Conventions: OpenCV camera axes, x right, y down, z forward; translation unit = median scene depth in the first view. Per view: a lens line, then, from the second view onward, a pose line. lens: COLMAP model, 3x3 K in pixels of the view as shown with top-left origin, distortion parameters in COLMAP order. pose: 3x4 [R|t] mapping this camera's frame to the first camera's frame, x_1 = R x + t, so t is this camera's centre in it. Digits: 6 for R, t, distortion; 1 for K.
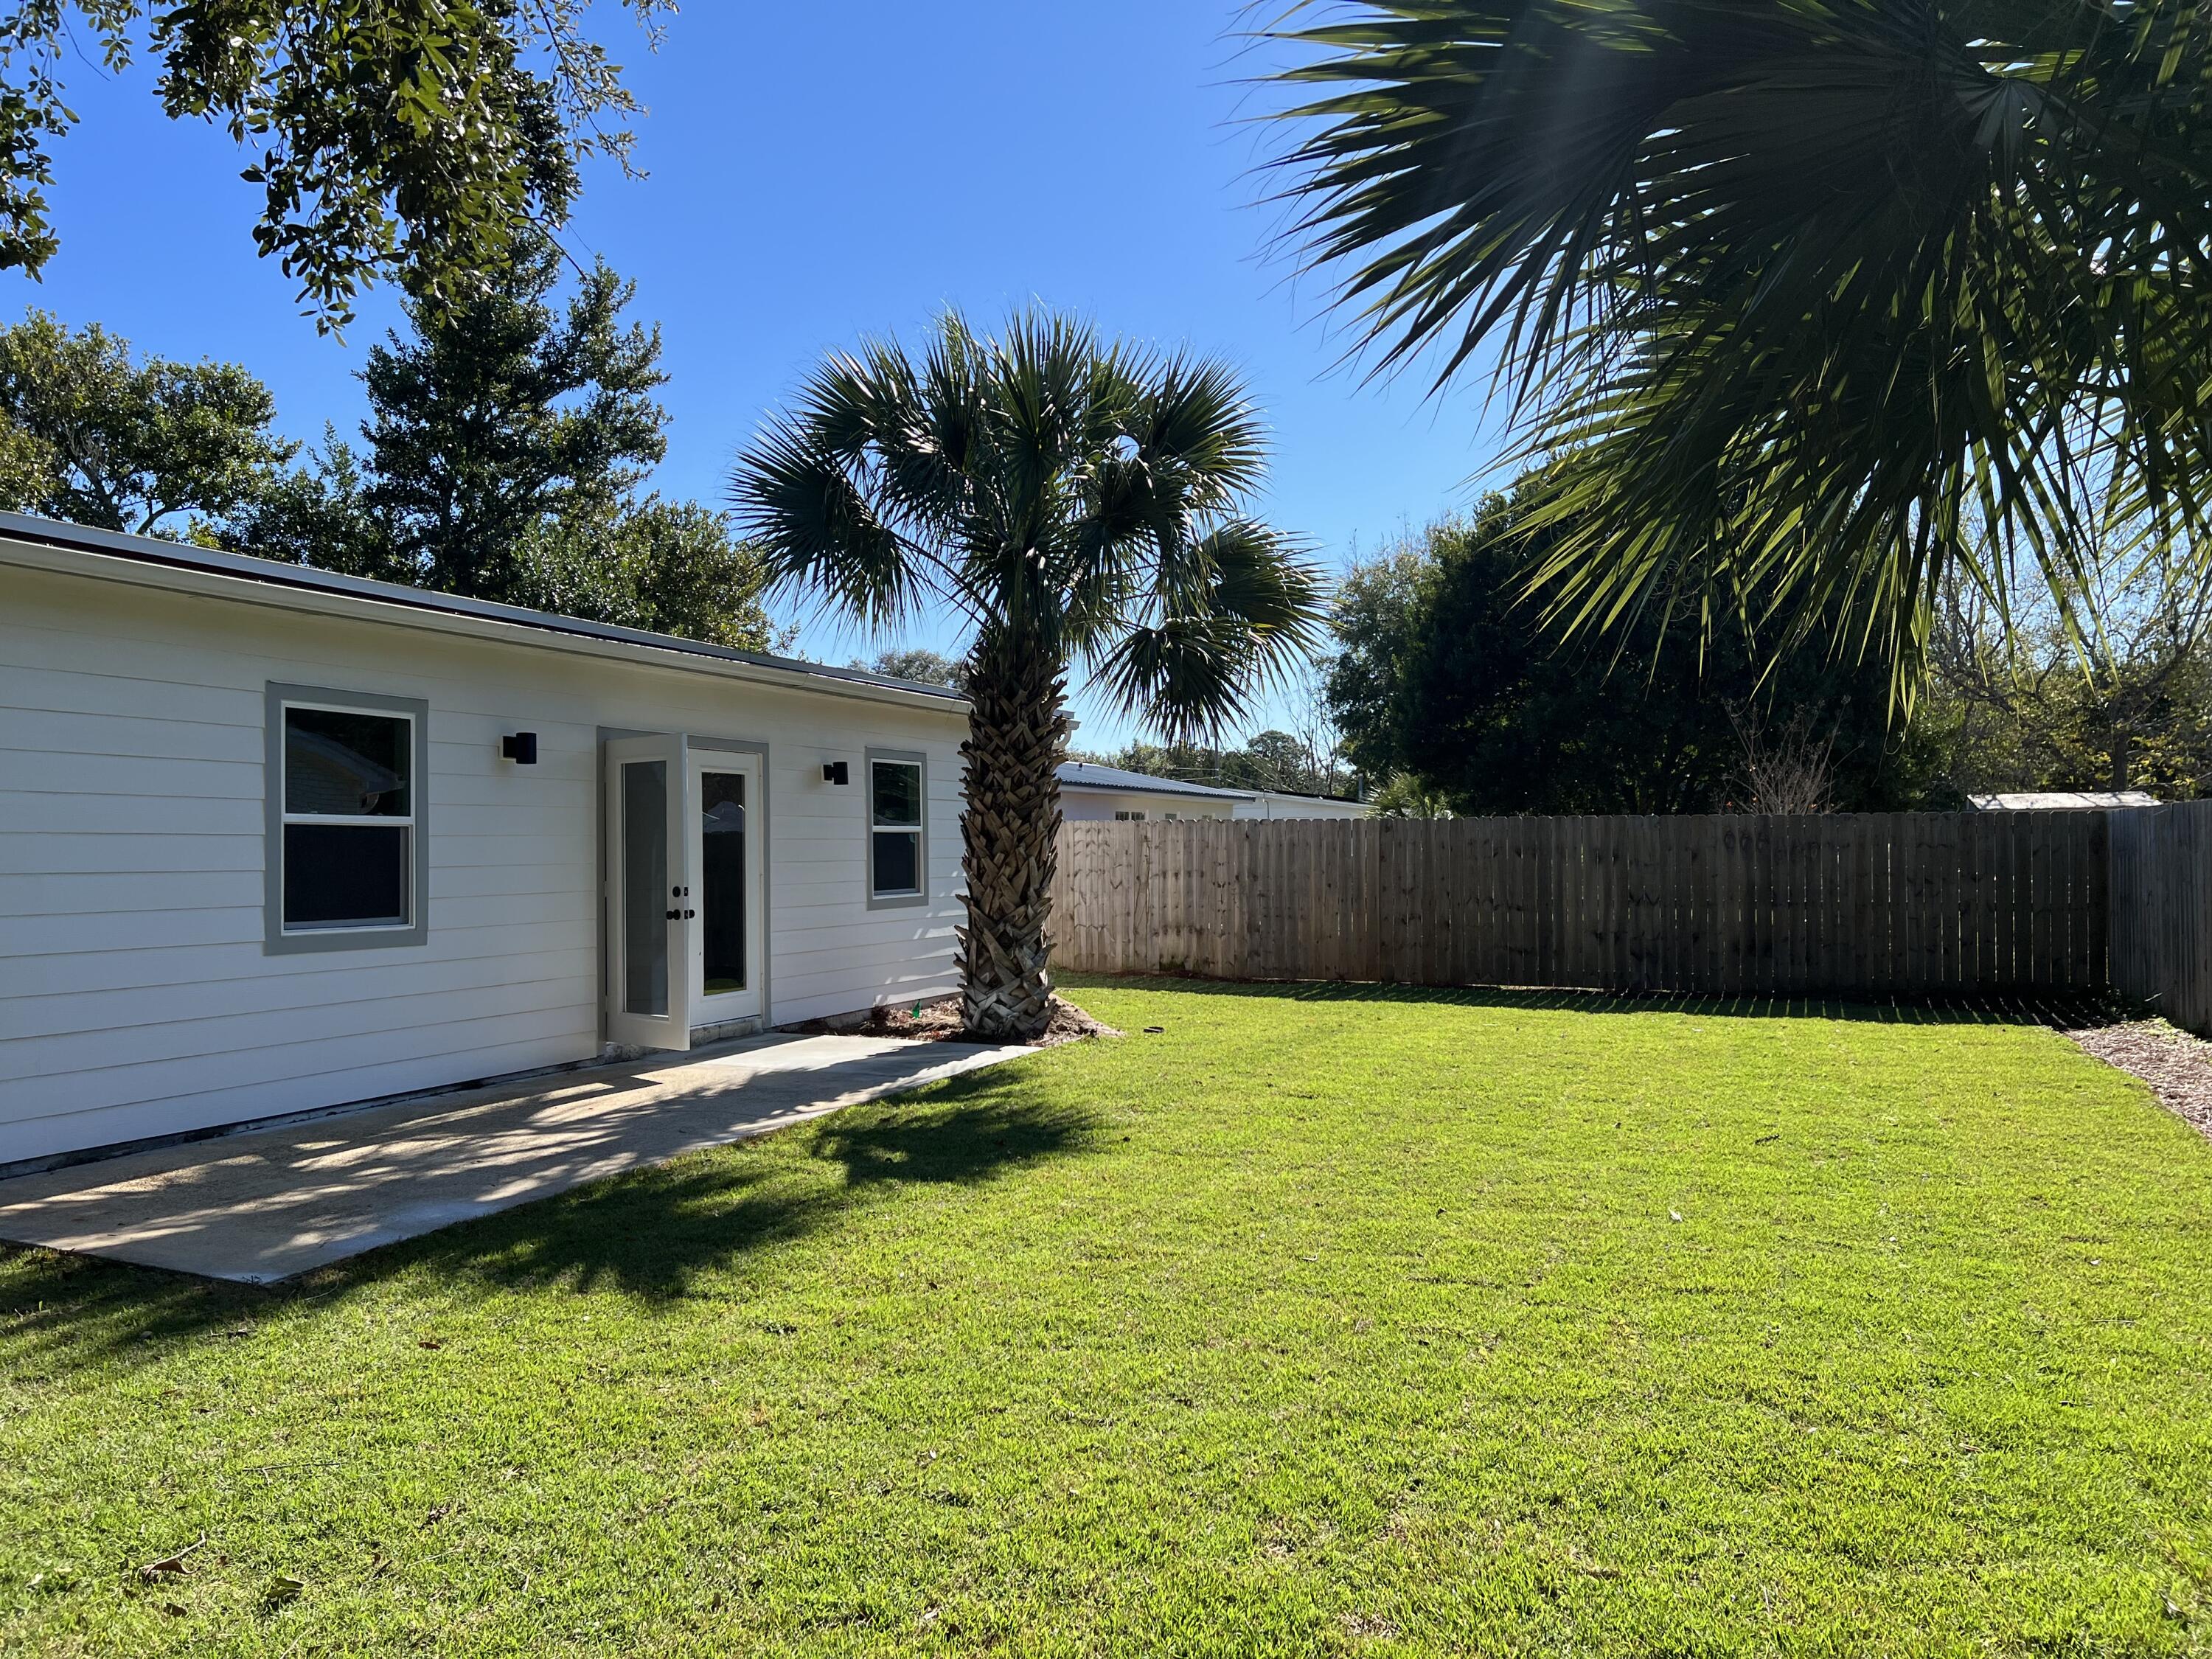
lens RADIAL K [[1617.6, 0, 1102.6], [0, 1617.6, 821.5], [0, 0, 1]] dist [0.090809, -0.117068]
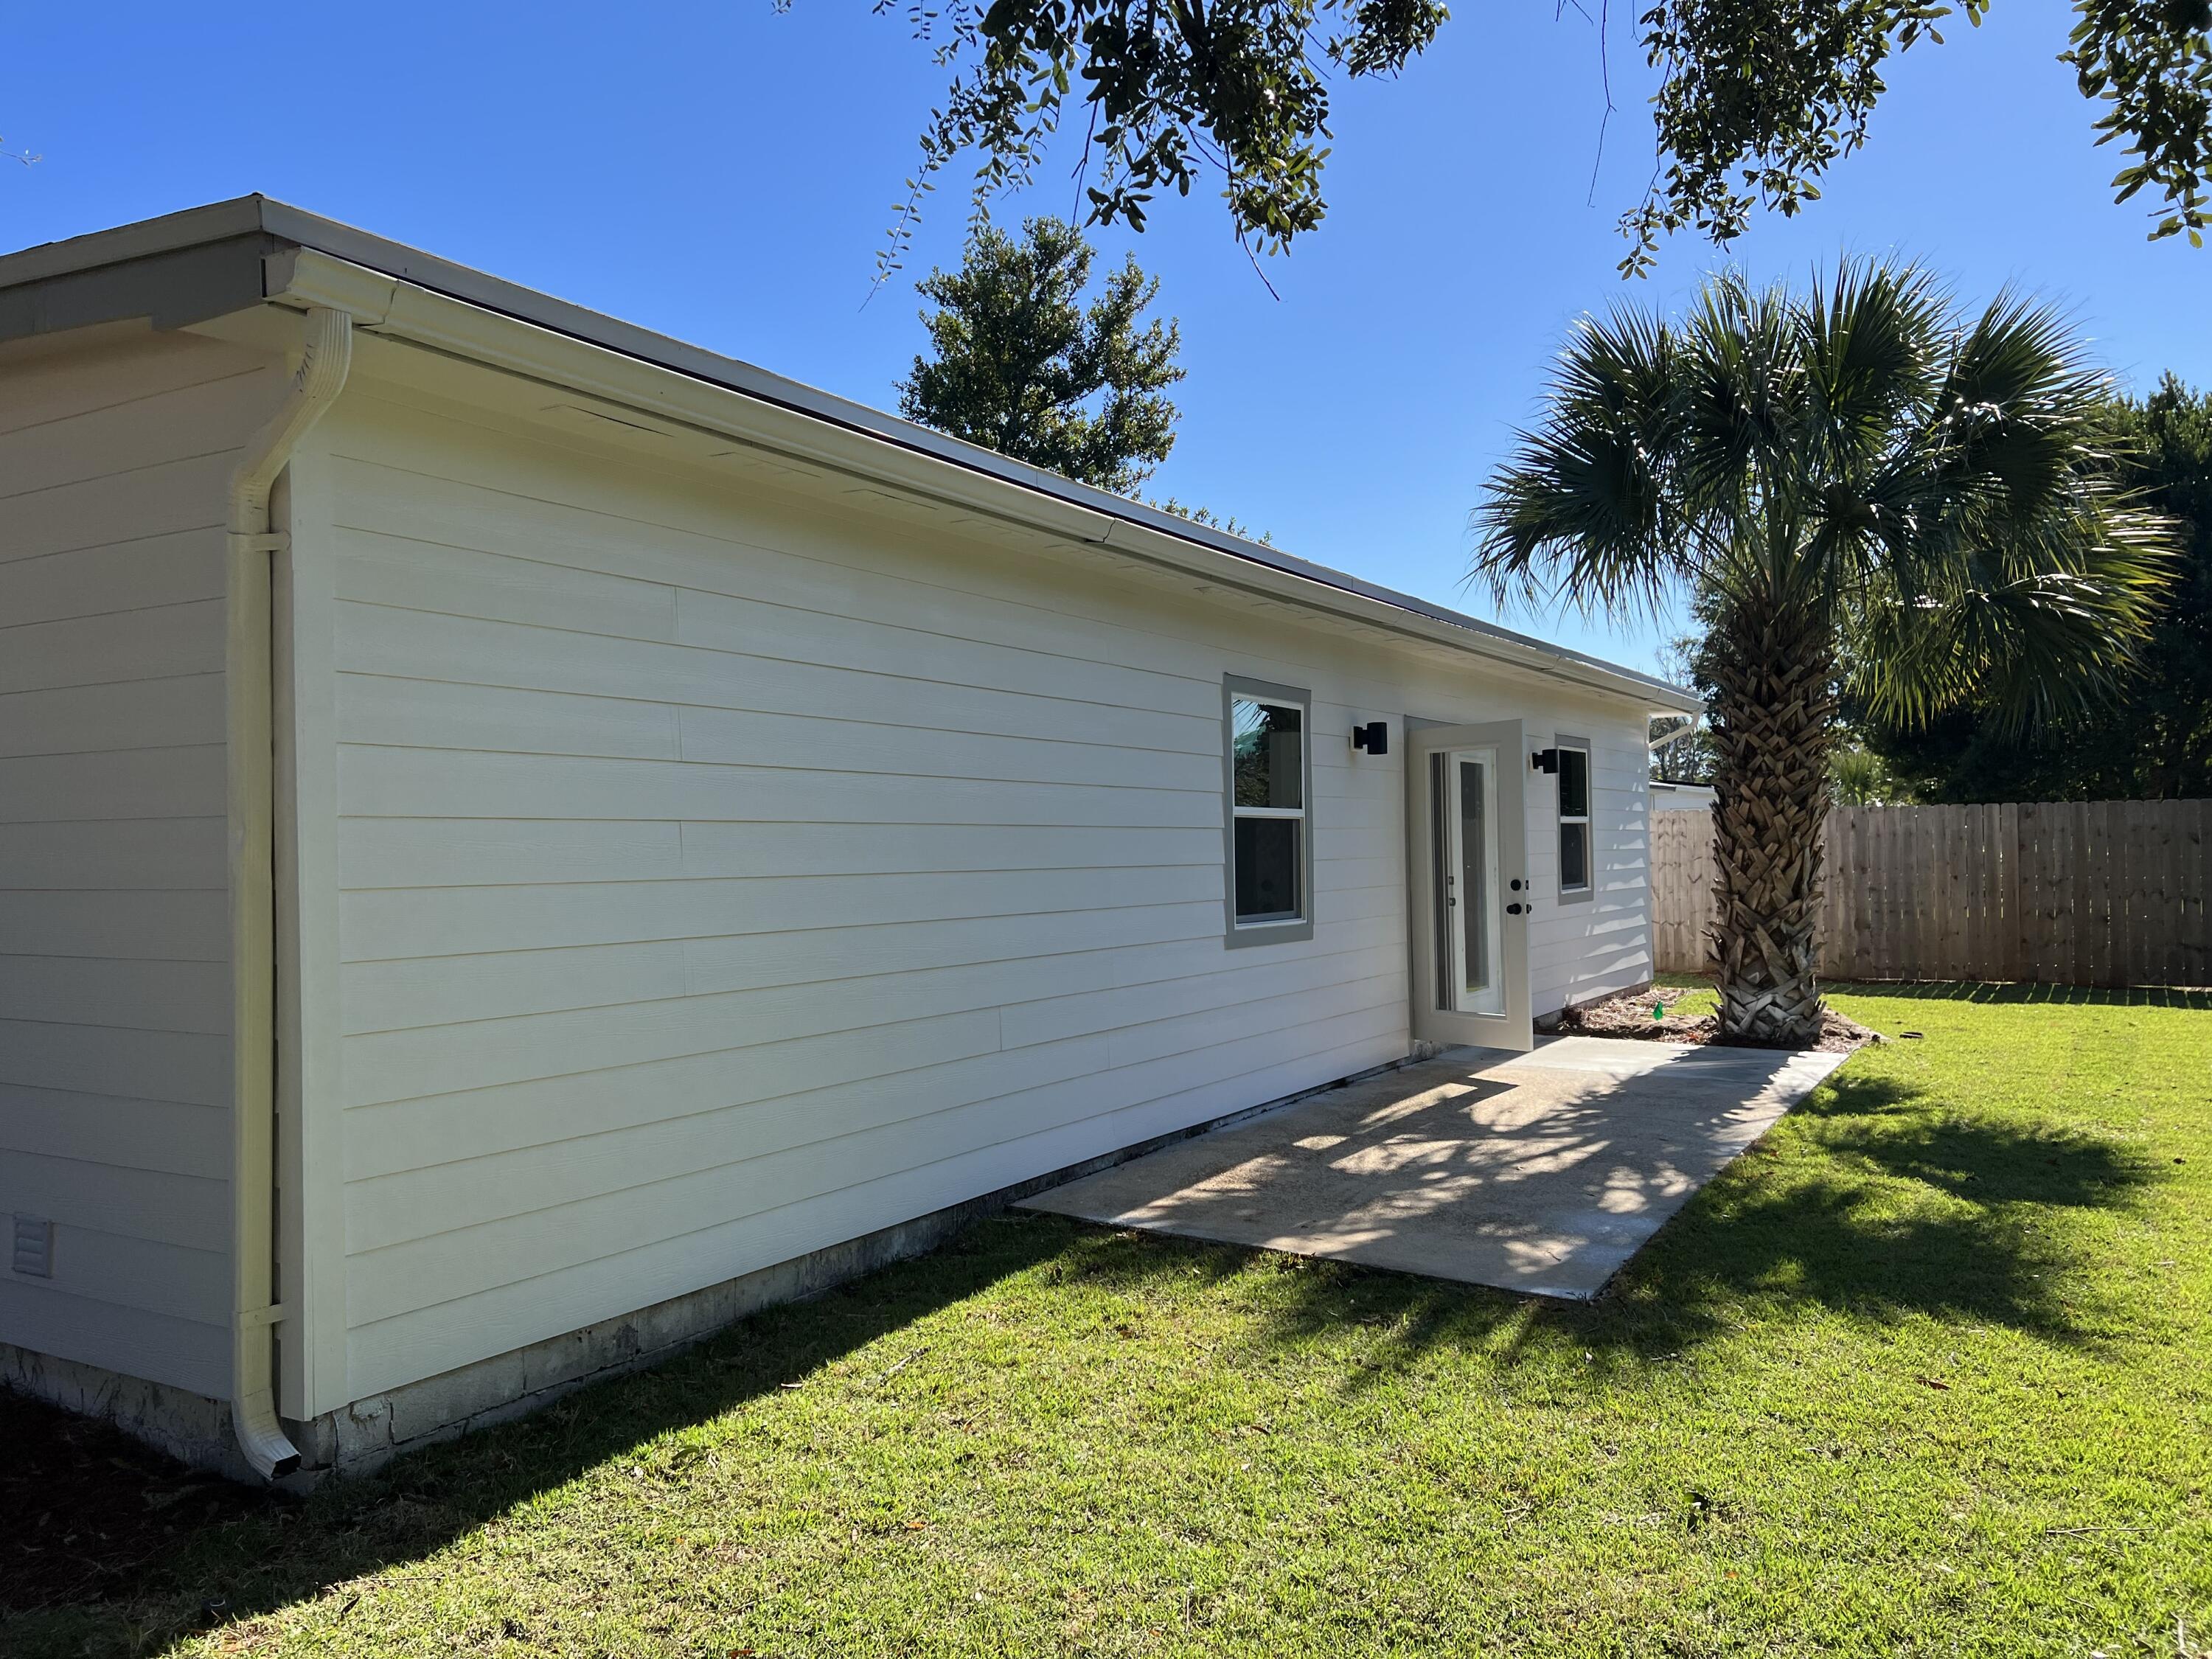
lens RADIAL K [[1617.6, 0, 1102.6], [0, 1617.6, 821.5], [0, 0, 1]] dist [0.090809, -0.117068]
pose [[0.987661, -0.012646, -0.156098, -0.292631], [0.012842, 0.999918, 0.000243, 0.002139], [0.156082, -0.002244, 0.987742, 0.017178]]
